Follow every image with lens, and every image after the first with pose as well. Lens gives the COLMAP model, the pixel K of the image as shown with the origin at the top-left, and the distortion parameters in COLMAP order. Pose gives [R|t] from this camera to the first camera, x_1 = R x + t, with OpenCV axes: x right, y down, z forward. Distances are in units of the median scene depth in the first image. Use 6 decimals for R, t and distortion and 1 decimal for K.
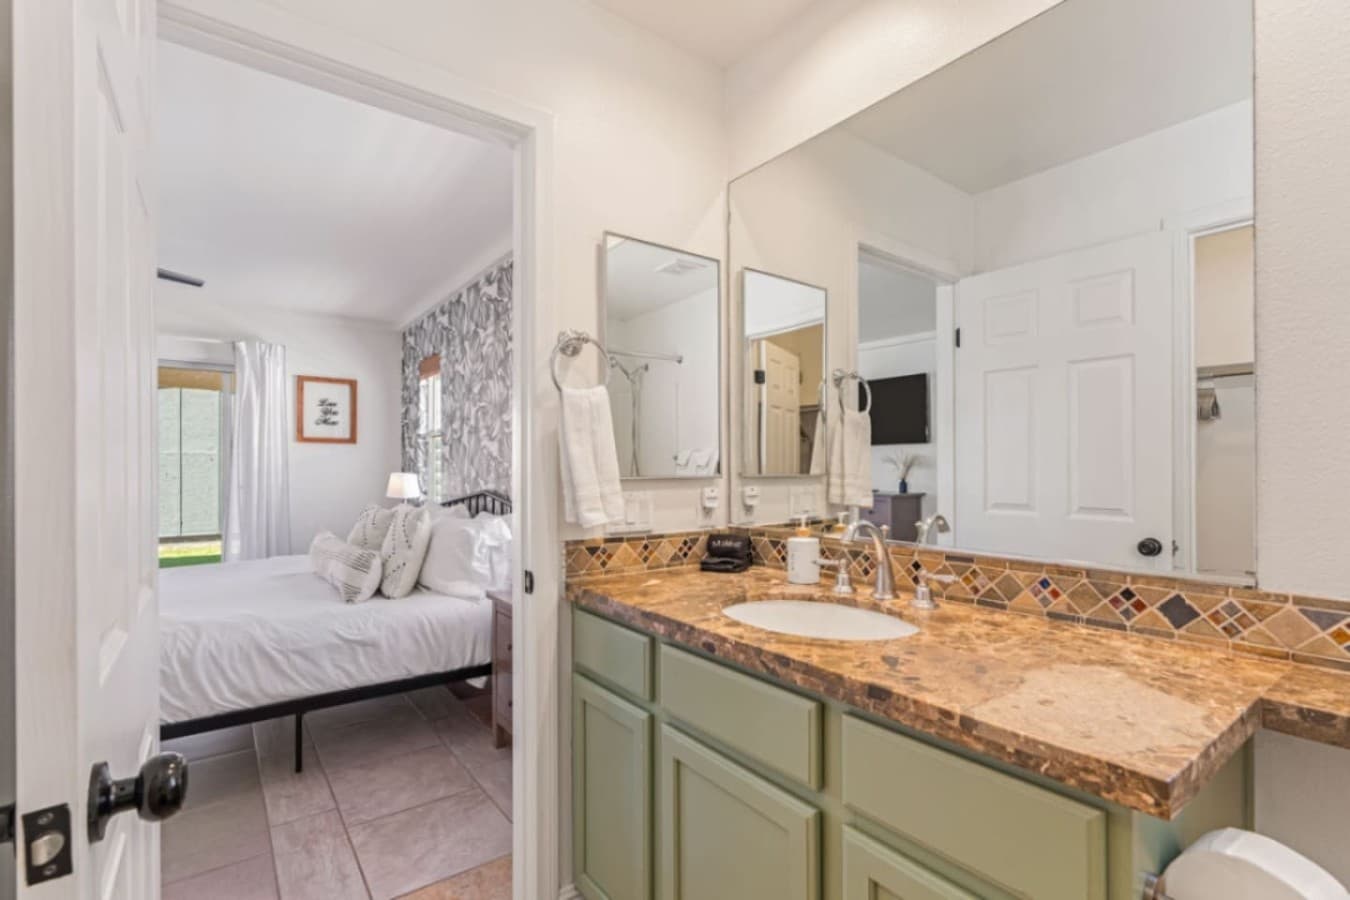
lens RADIAL K [[623.3, 0, 671.9], [0, 623.3, 456.1], [0, 0, 1]] dist [0.002171, 0.000246]
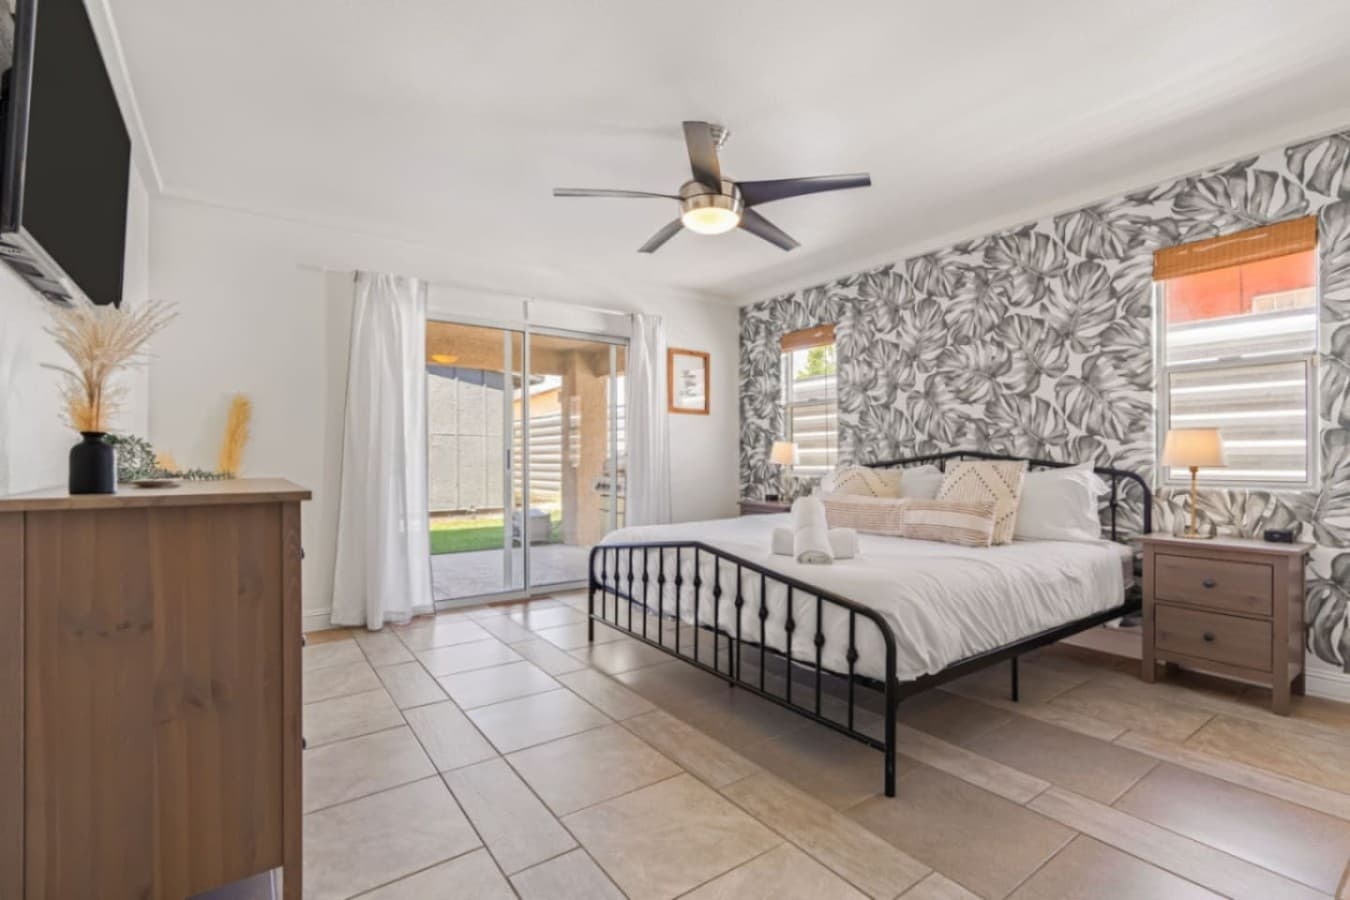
lens RADIAL K [[623.3, 0, 679.2], [0, 623.3, 451.6], [0, 0, 1]] dist [0.002171, 0.000246]
pose [[0.999965, 0.004684, -0.006912, -0.567743], [-0.004689, 0.999989, -0.000782, 0.042925], [0.006909, 0.000814, 0.999976, -0.029612]]
